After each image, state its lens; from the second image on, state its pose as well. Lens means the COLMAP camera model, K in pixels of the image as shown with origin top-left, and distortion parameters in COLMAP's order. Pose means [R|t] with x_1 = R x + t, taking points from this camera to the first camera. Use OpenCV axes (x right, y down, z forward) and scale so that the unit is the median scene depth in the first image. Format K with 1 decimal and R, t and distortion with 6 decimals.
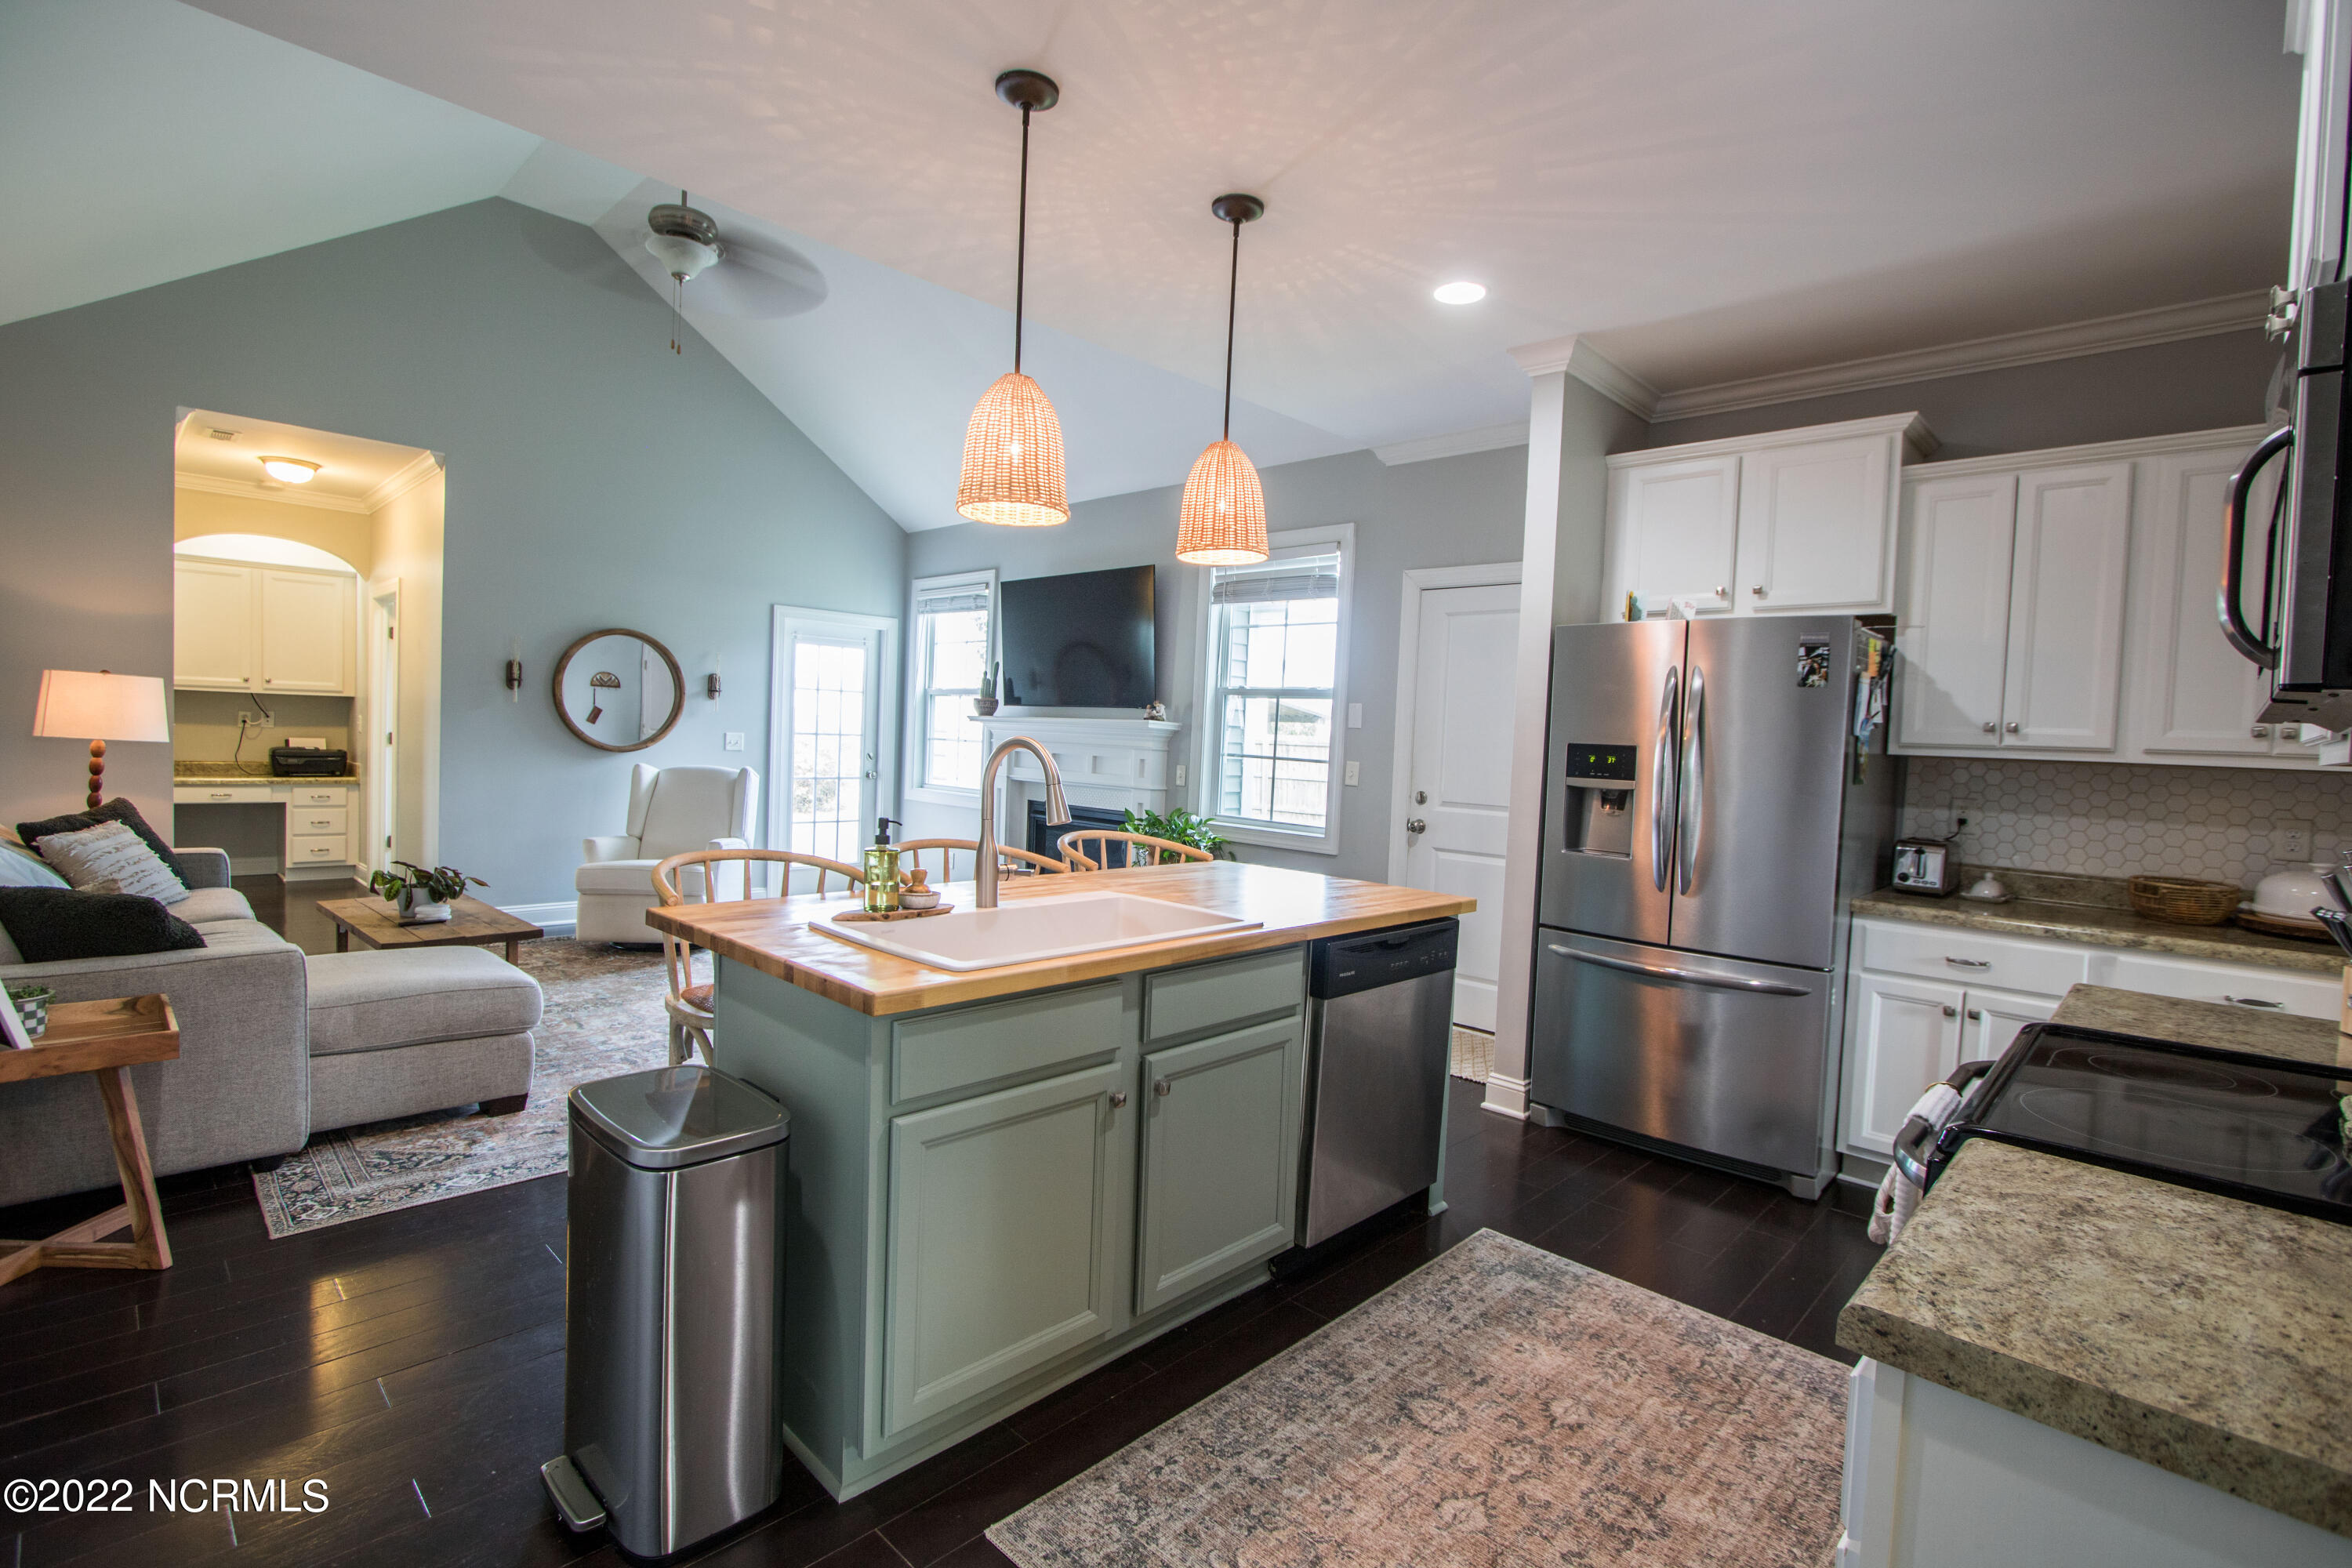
lens RADIAL K [[1078.5, 0, 1177.2], [0, 1078.5, 772.8], [0, 0, 1]] dist [-0.002111, -0.000167]
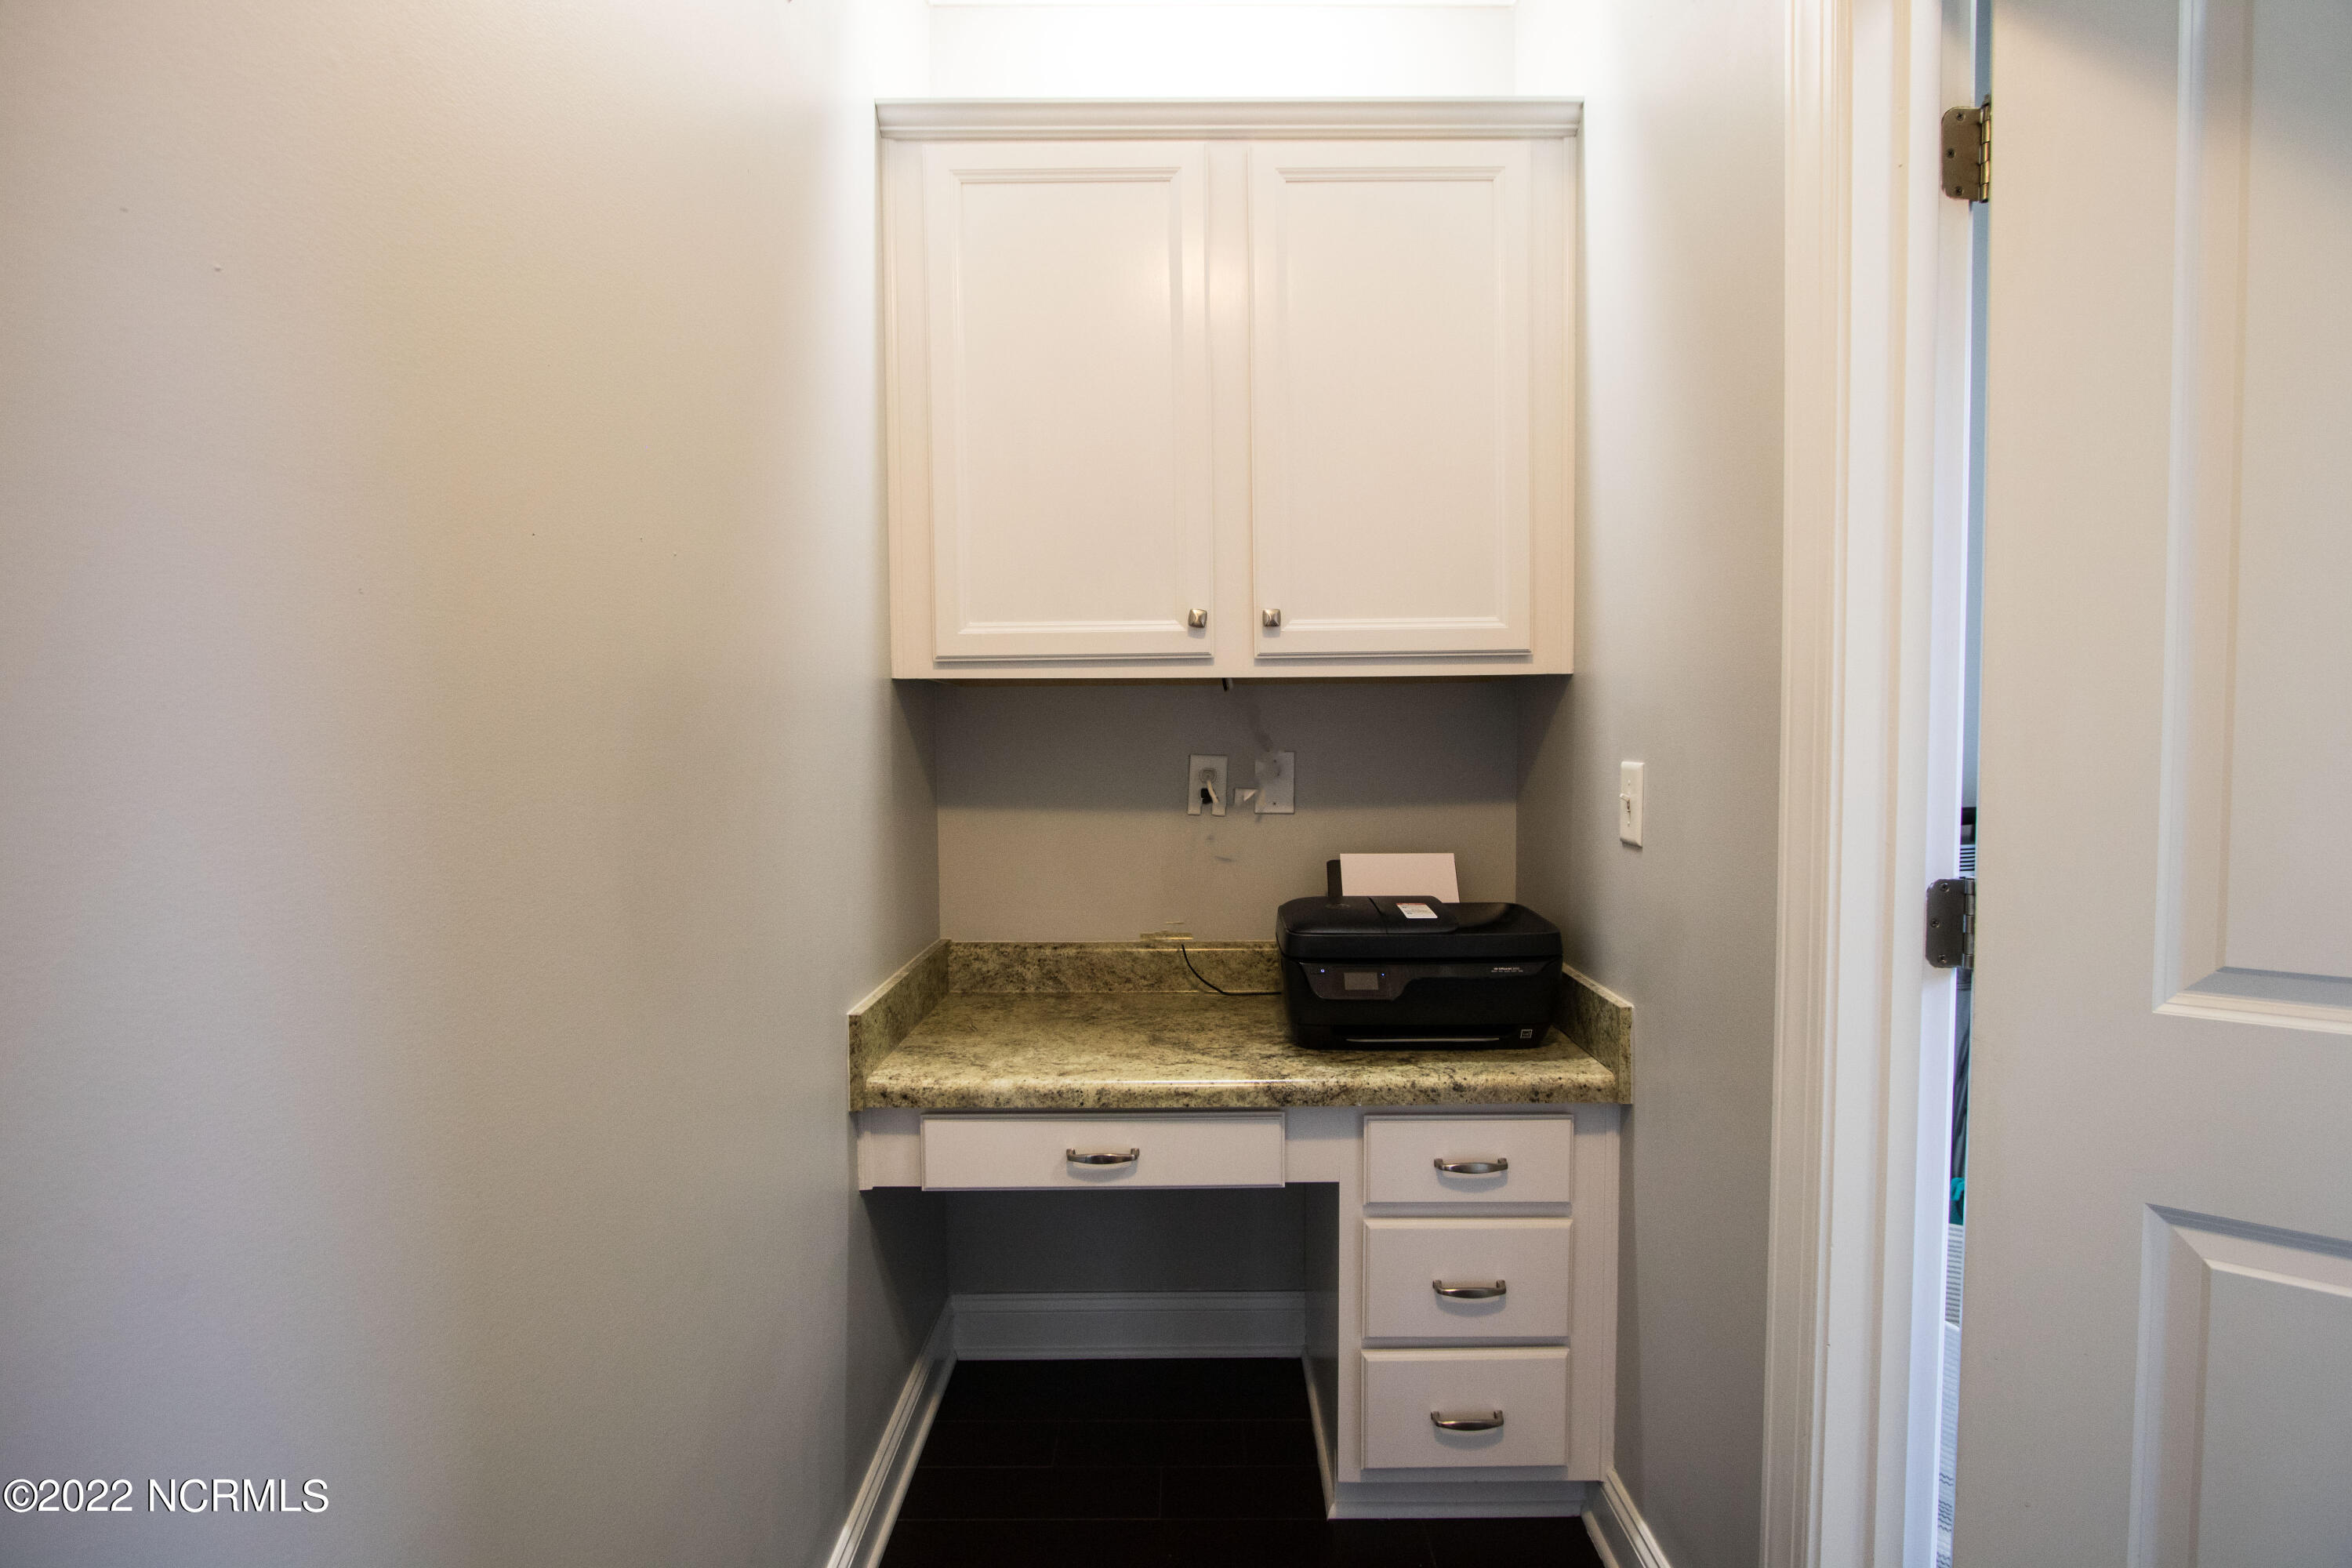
lens RADIAL K [[1078.5, 0, 1176.6], [0, 1078.5, 781.8], [0, 0, 1]] dist [-0.002111, -0.000167]
pose [[0.692587, -0.018342, -0.721101, -0.626920], [0.001084, 0.999702, -0.024387, -0.040186], [0.721333, 0.016108, 0.692401, 0.748258]]
